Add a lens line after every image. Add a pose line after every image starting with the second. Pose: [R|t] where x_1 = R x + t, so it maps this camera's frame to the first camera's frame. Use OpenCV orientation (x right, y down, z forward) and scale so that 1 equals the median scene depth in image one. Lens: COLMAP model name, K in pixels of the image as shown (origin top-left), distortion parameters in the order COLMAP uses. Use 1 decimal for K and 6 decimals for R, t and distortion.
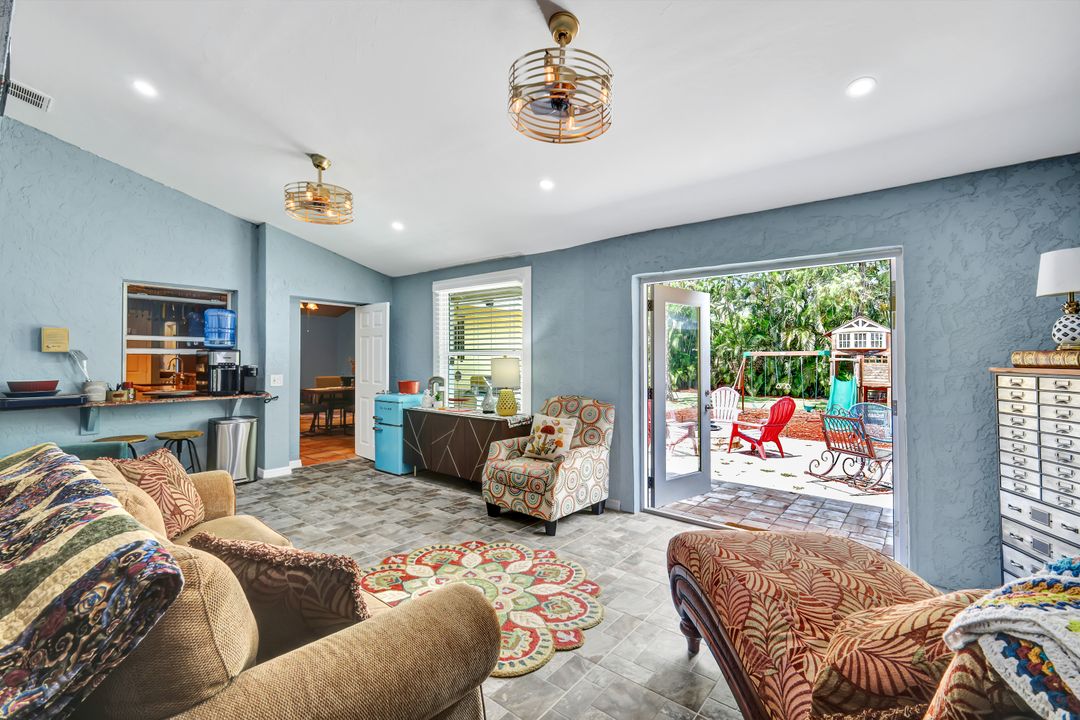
lens RADIAL K [[473.4, 0, 541.3], [0, 473.4, 360.9], [0, 0, 1]] dist [0.001335, 0.000219]
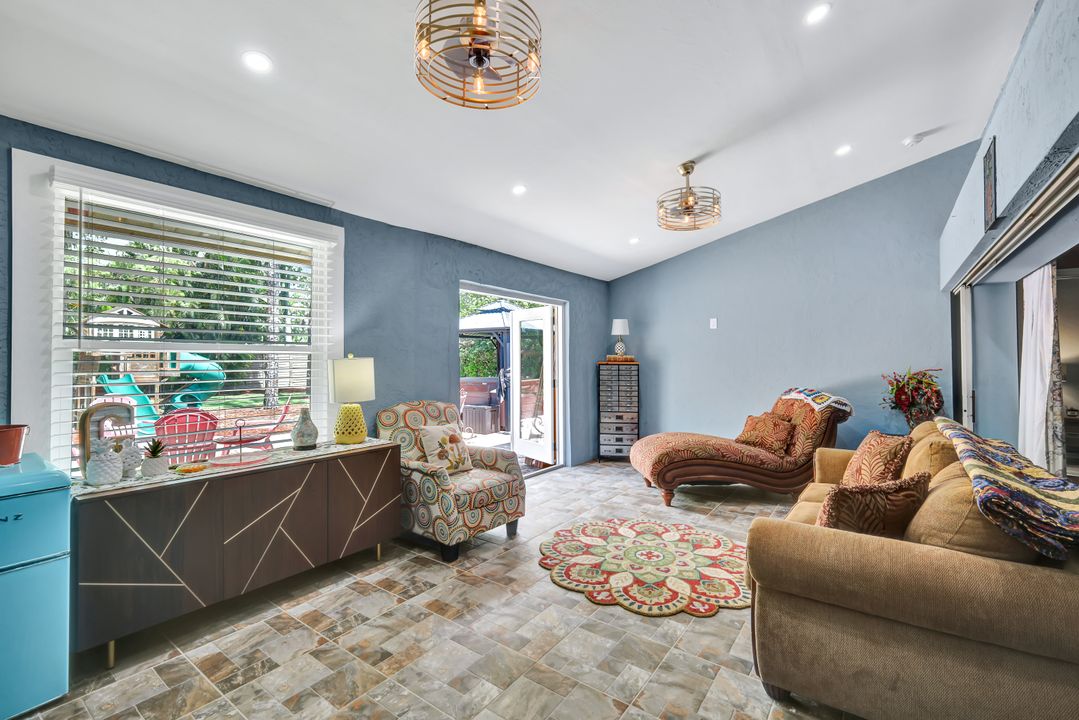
lens RADIAL K [[473.0, 0, 540.8], [0, 473.0, 360.9], [0, 0, 1]] dist [0.001335, 0.000219]
pose [[-0.055168, -0.008700, 0.998439, -0.952341], [0.003676, 0.999953, 0.008917, -0.008882], [-0.998470, 0.004162, -0.055134, 0.960094]]
